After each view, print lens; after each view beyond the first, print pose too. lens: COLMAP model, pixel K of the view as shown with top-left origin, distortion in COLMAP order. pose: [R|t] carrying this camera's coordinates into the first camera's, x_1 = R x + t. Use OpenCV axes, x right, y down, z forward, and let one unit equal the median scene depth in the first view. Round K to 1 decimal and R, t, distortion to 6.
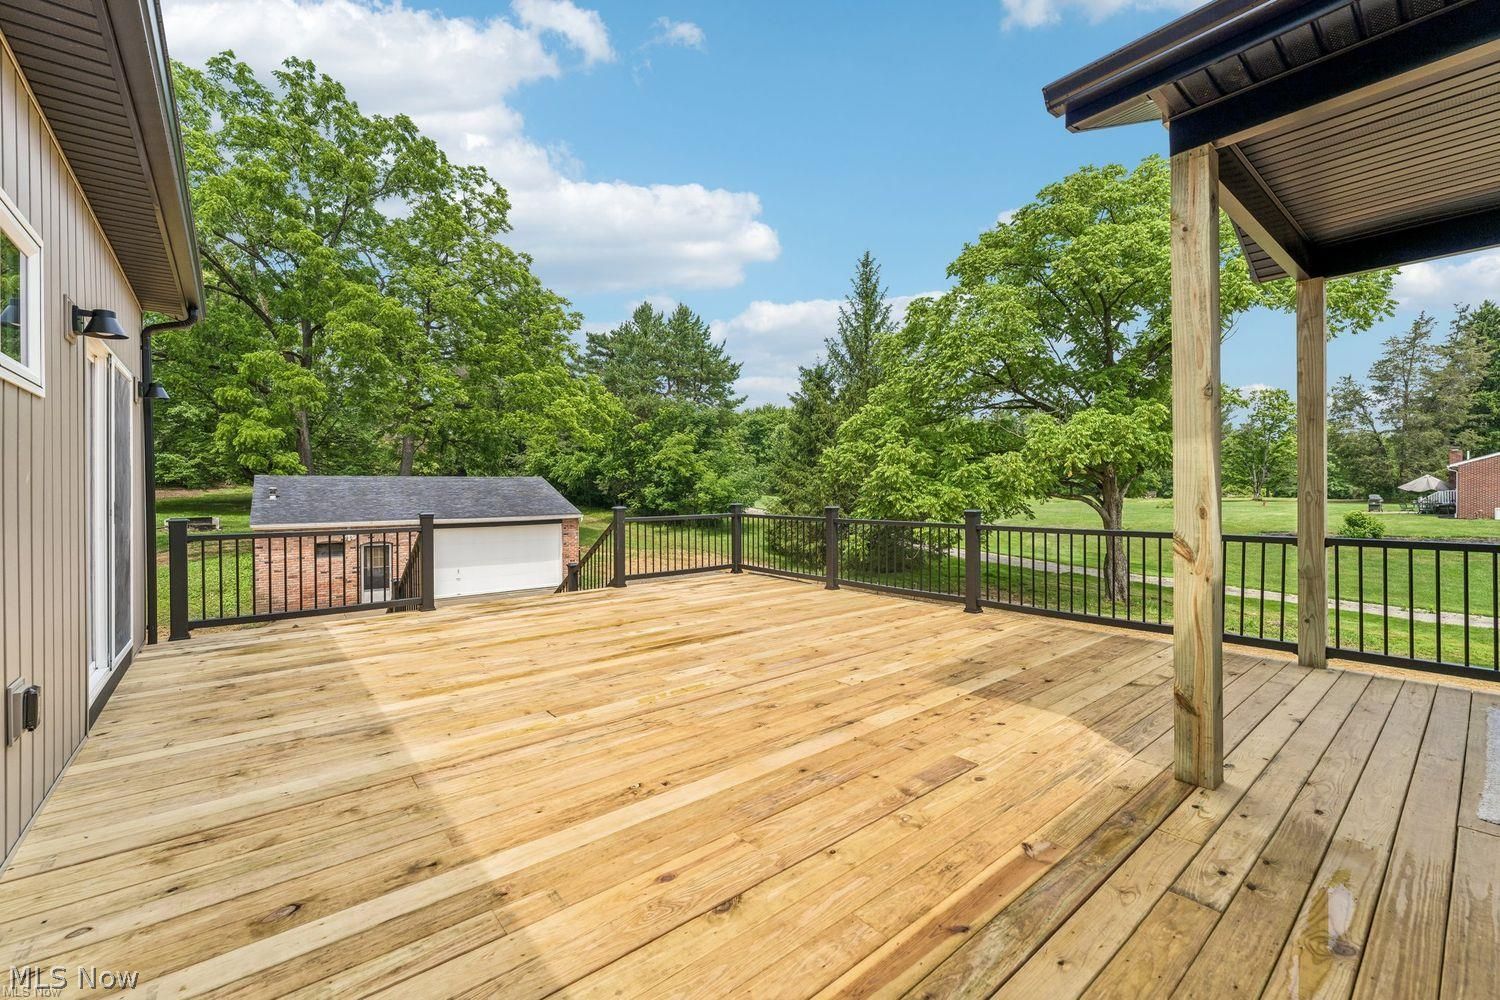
lens RADIAL K [[590.6, 0, 750.0], [0, 590.6, 500.0], [0, 0, 1]] dist [0.003470, 0.000173]
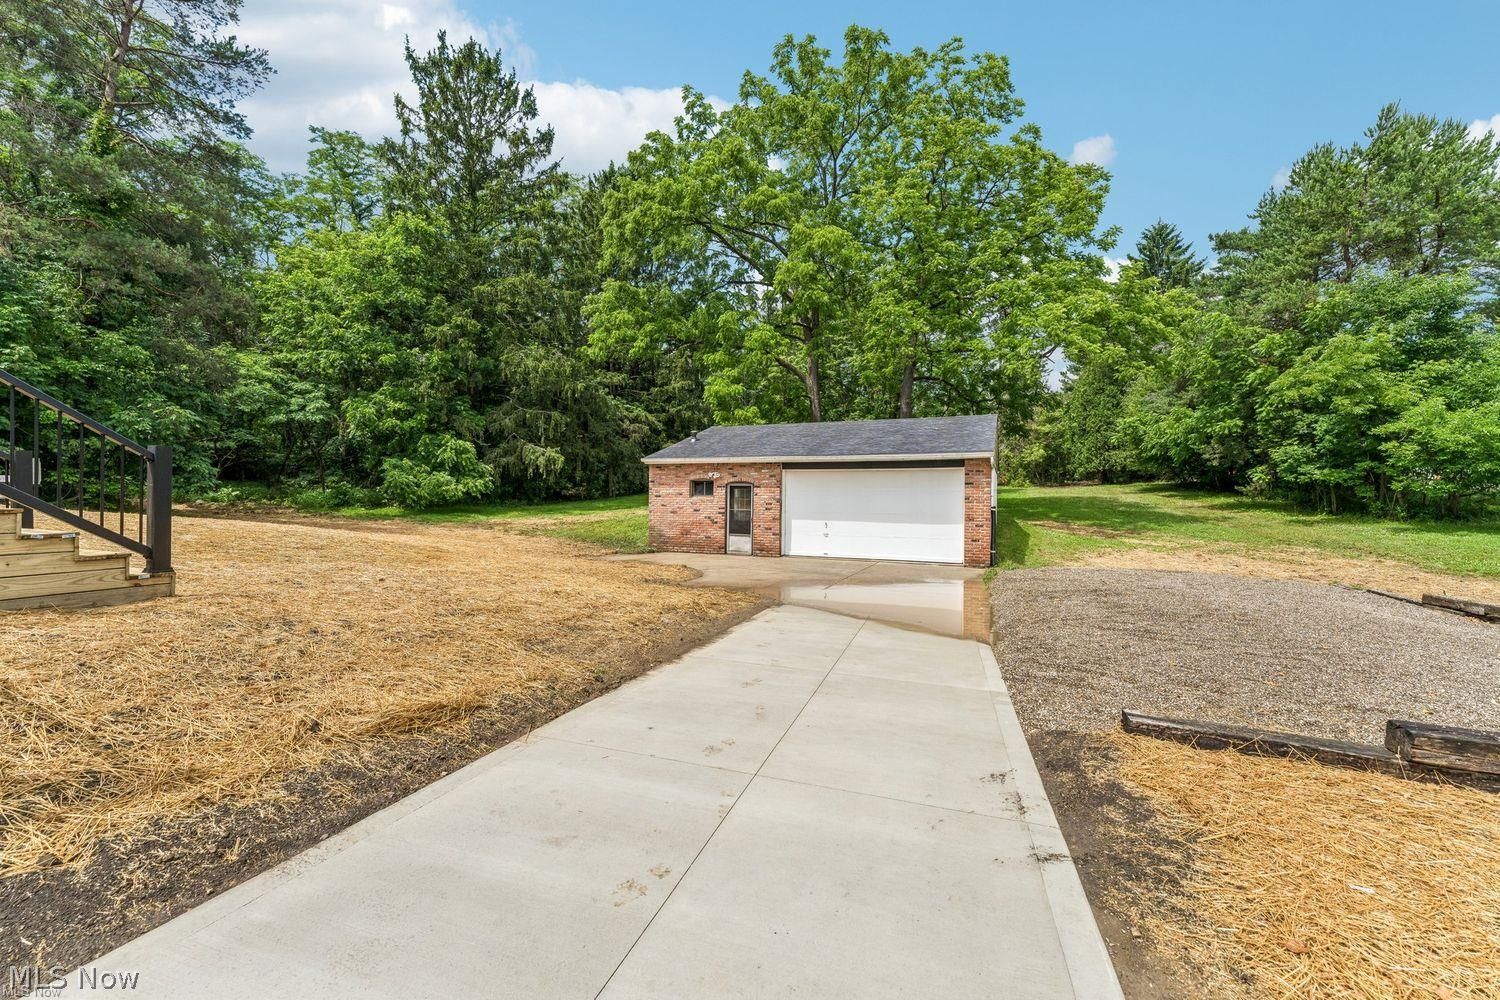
lens RADIAL K [[590.6, 0, 750.0], [0, 590.6, 500.0], [0, 0, 1]] dist [0.003470, 0.000173]
pose [[0.504664, 0.018378, -0.863120, 0.096031], [-0.024039, 0.999685, 0.007230, 0.056519], [0.862981, 0.017100, 0.504947, 0.342960]]
